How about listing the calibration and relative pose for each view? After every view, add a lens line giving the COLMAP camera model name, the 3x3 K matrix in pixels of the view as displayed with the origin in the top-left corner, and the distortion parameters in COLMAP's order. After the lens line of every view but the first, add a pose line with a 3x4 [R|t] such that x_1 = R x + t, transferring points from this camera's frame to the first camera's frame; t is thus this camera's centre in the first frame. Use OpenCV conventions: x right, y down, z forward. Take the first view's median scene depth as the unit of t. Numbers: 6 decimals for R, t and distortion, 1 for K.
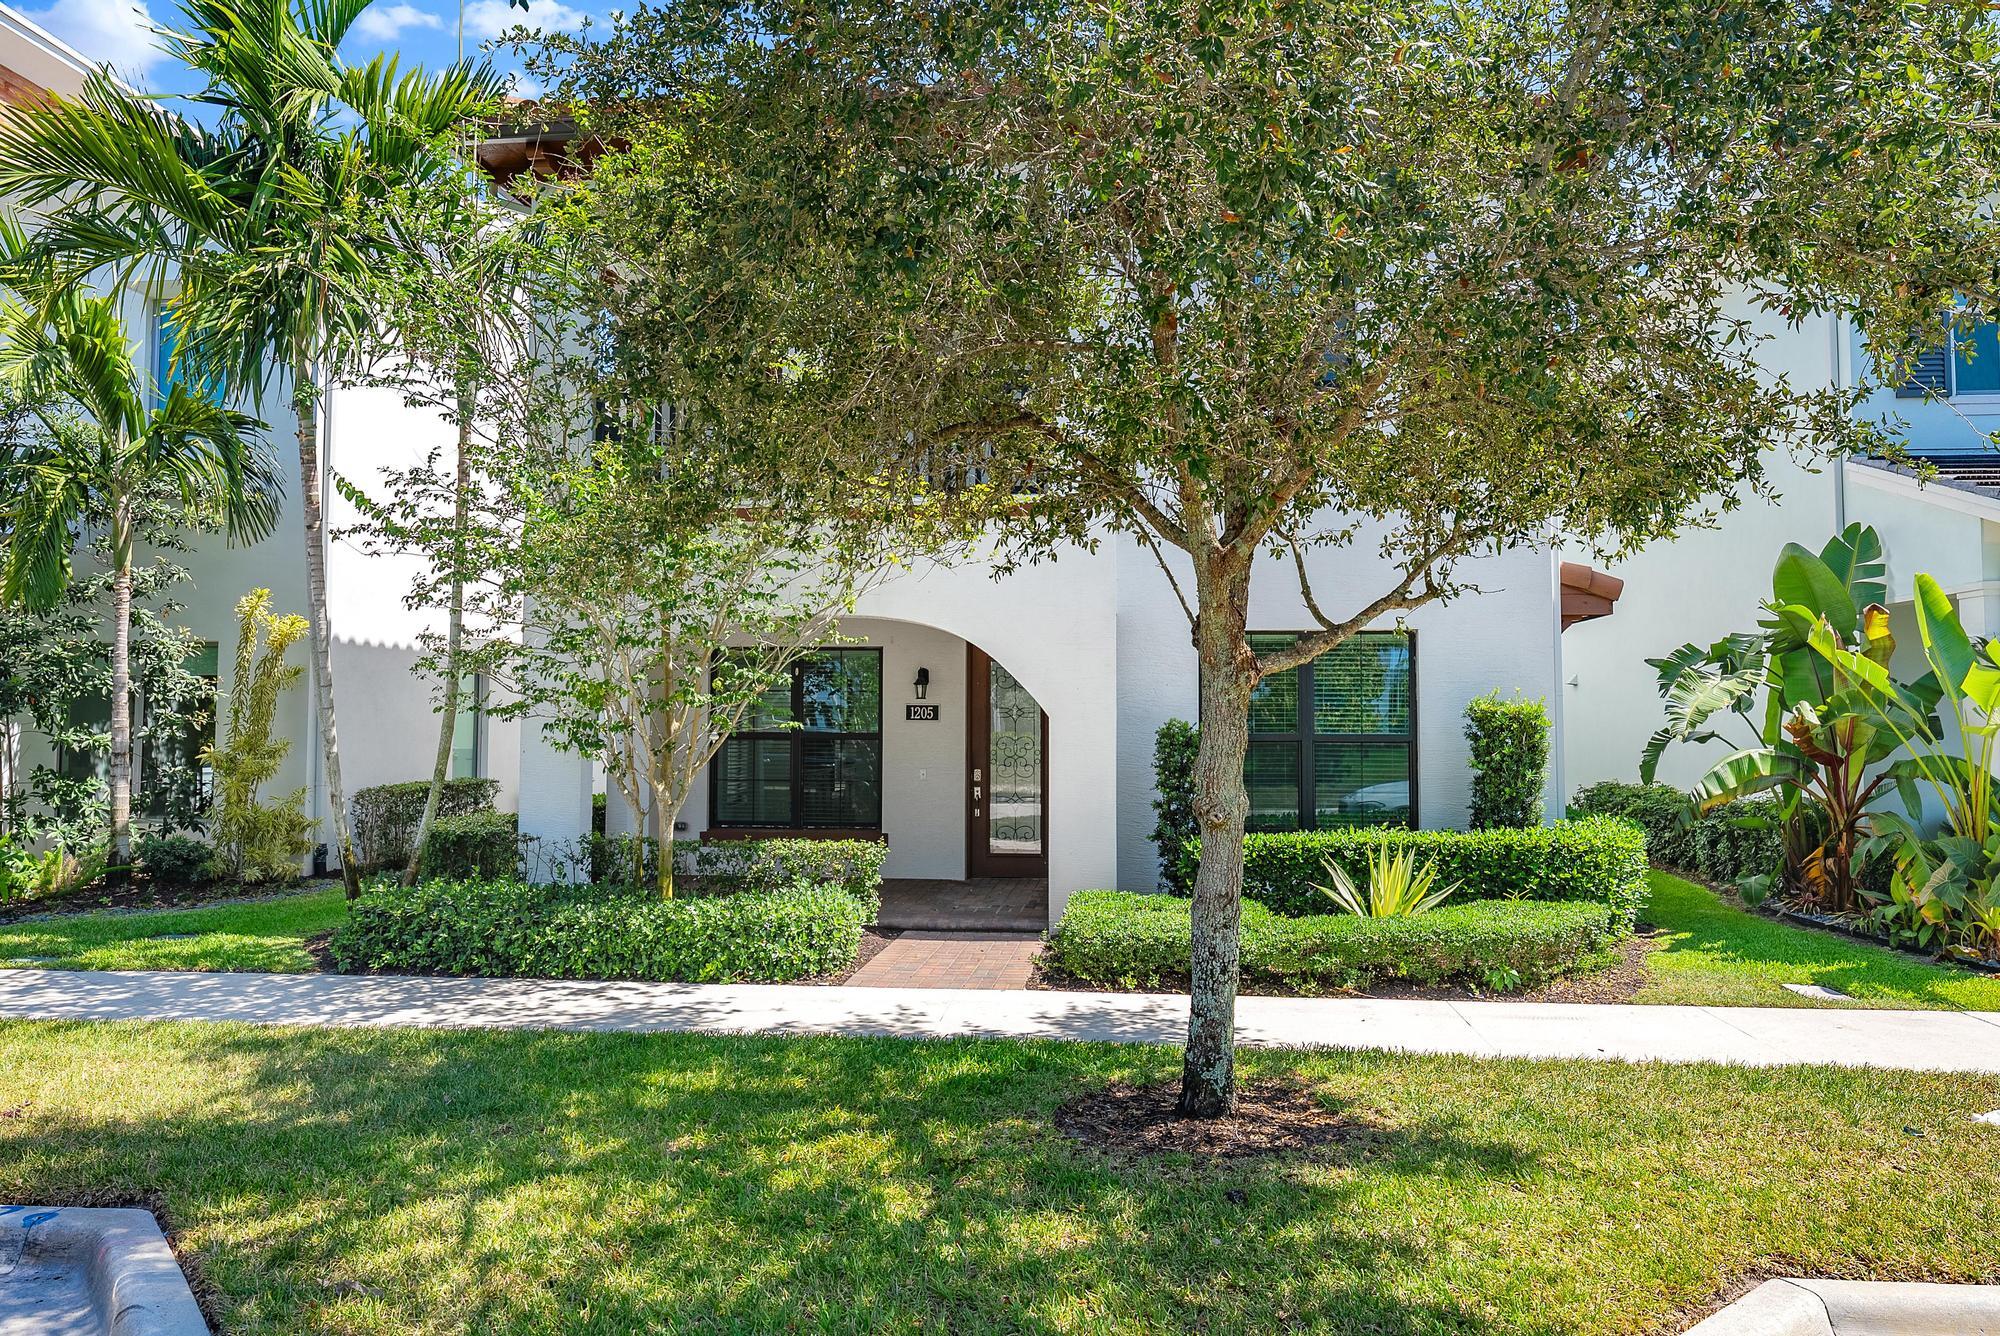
lens RADIAL K [[1382.3, 0, 1000.0], [0, 1382.3, 668.0], [0, 0, 1]] dist [0.000517, 0.000041]
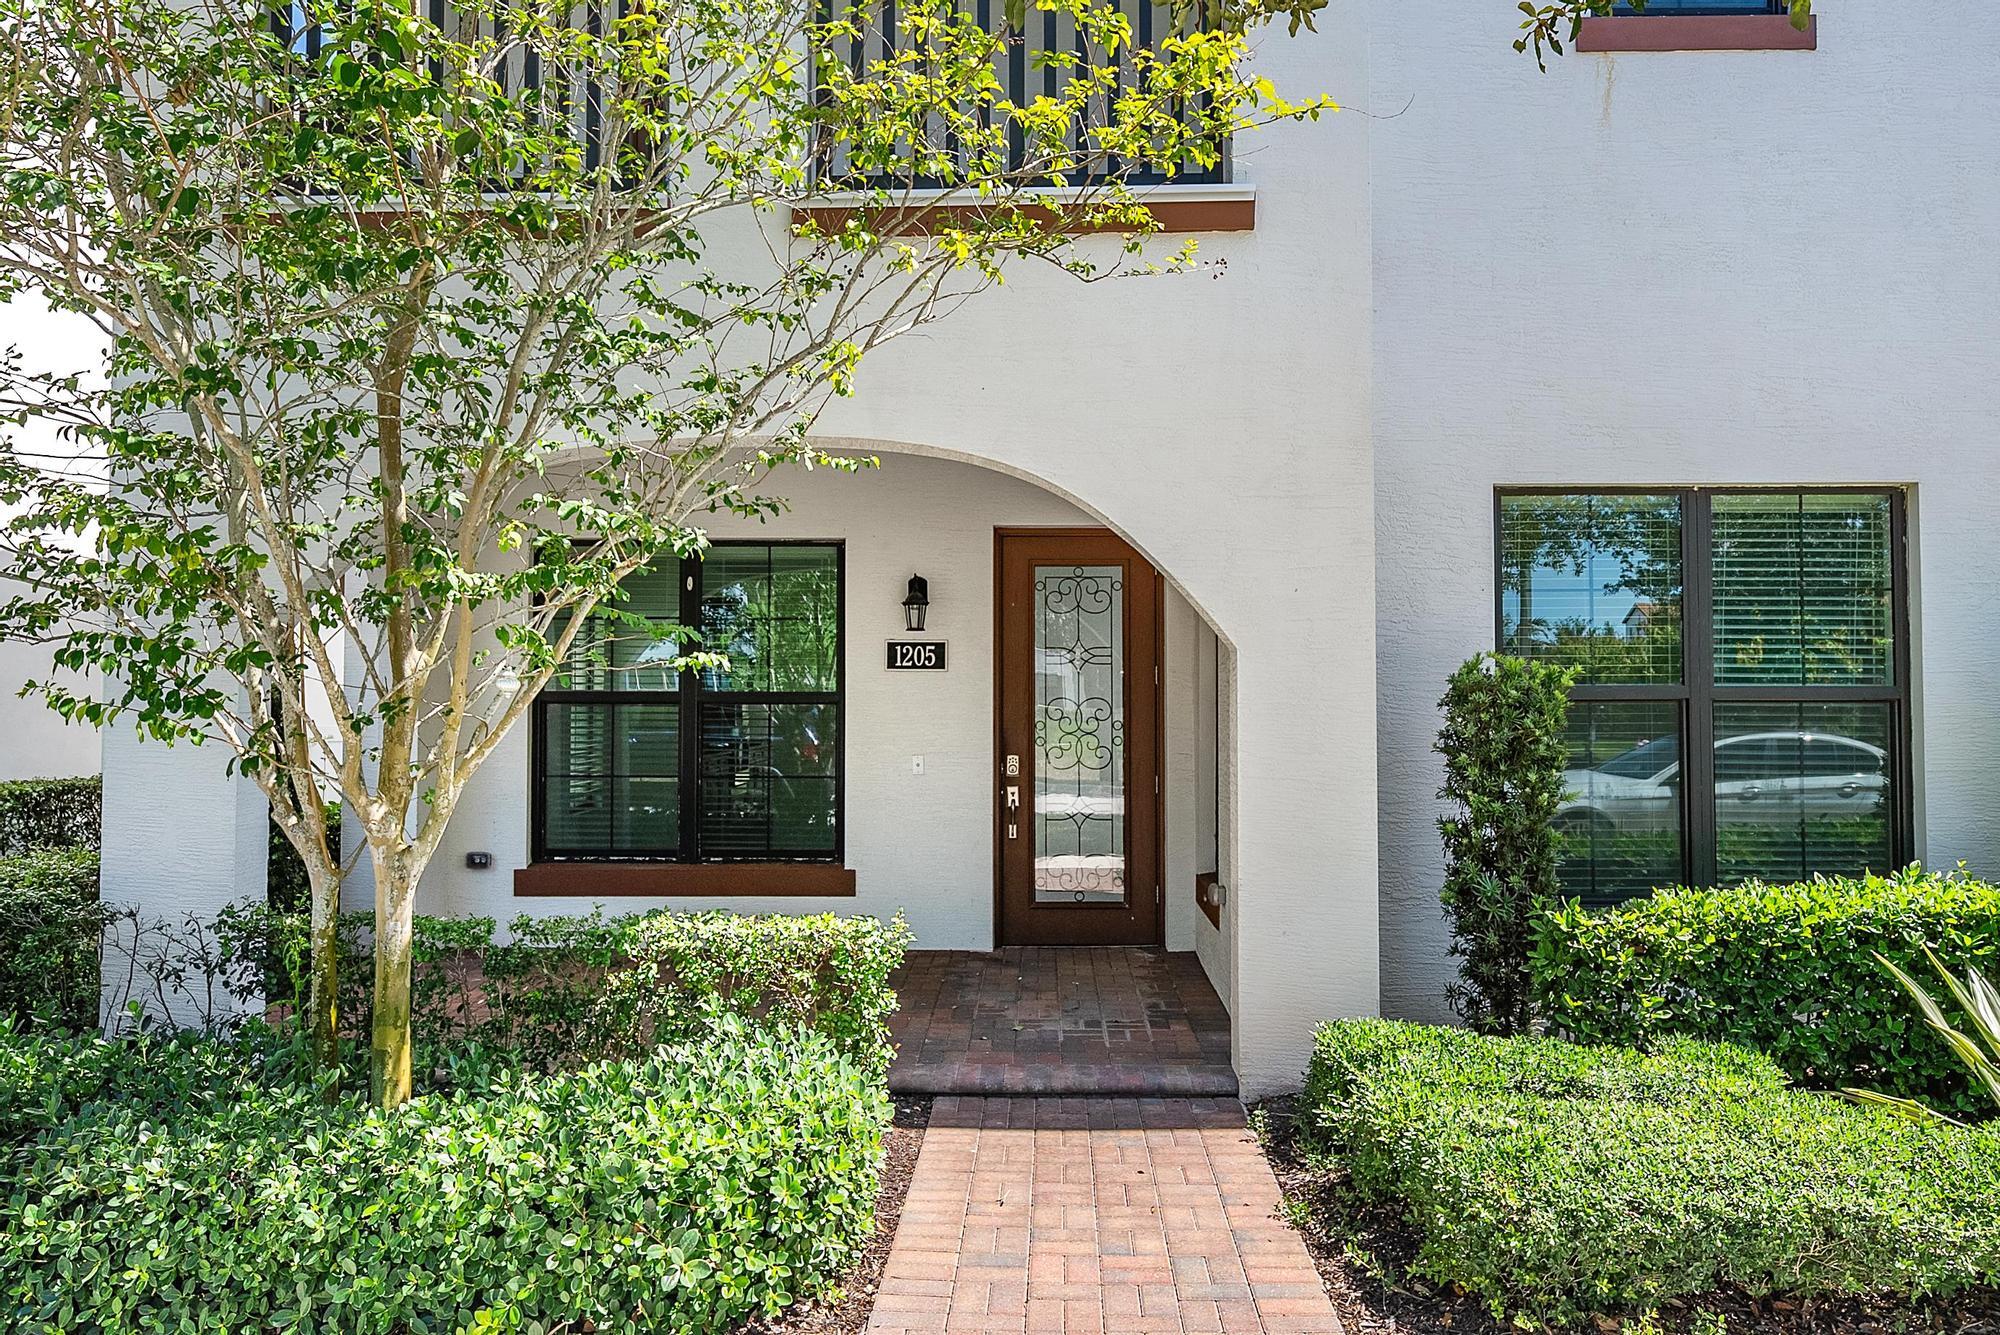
lens RADIAL K [[1443.2, 0, 1000.0], [0, 1443.2, 667.5], [0, 0, 1]] dist [-0.000032, 0.000086]
pose [[0.996367, -0.000588, 0.085165, -0.087280], [-0.000928, 0.999842, 0.017759, 0.032289], [-0.085162, -0.017774, 0.996209, 0.495609]]
